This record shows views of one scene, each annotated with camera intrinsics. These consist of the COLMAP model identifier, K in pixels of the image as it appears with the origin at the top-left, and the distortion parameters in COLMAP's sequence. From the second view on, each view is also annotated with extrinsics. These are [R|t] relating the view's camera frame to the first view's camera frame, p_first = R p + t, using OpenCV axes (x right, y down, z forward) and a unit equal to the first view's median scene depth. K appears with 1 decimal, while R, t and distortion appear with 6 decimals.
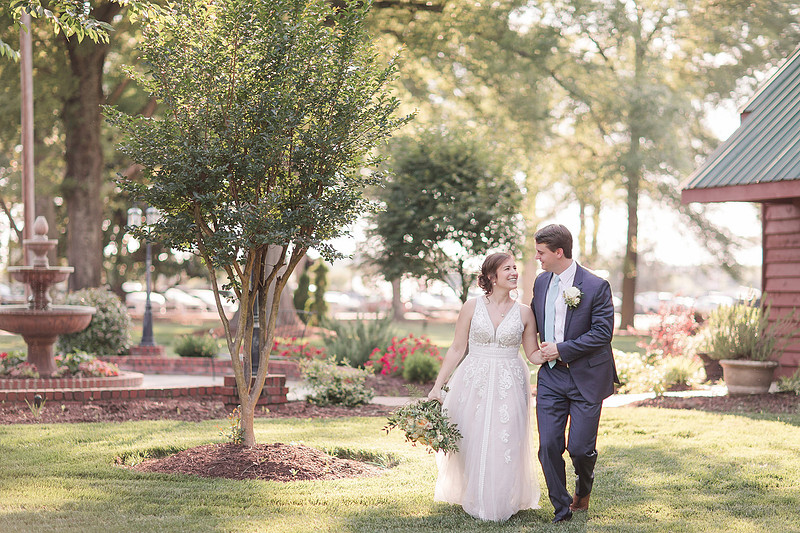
lens RADIAL K [[1943.0, 0, 400.0], [0, 1943.0, 266.5], [0, 0, 1]] dist [0.027425, 0.125317]
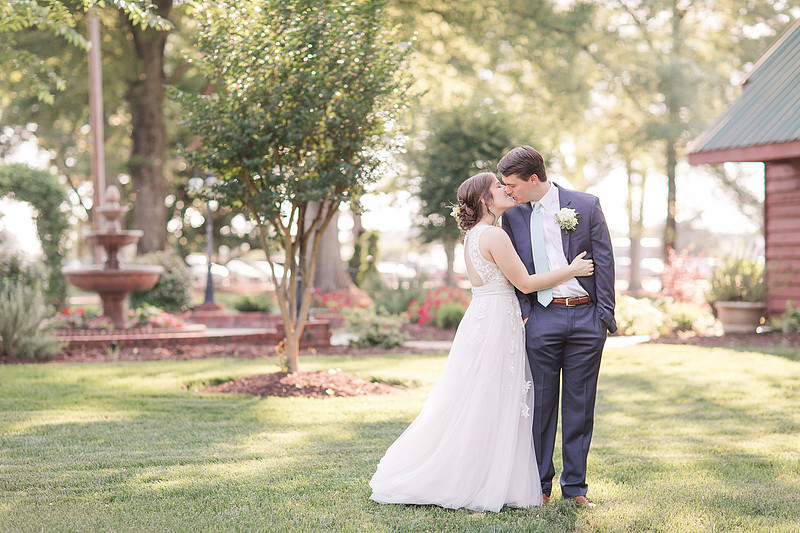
lens RADIAL K [[1943.0, 0, 400.0], [0, 1943.0, 266.5], [0, 0, 1]] dist [0.027425, 0.125317]
pose [[0.999337, -0.015775, -0.032808, 0.015936], [0.016177, 0.999797, 0.012025, 0.008828], [0.032612, -0.012547, 0.999389, -0.105991]]
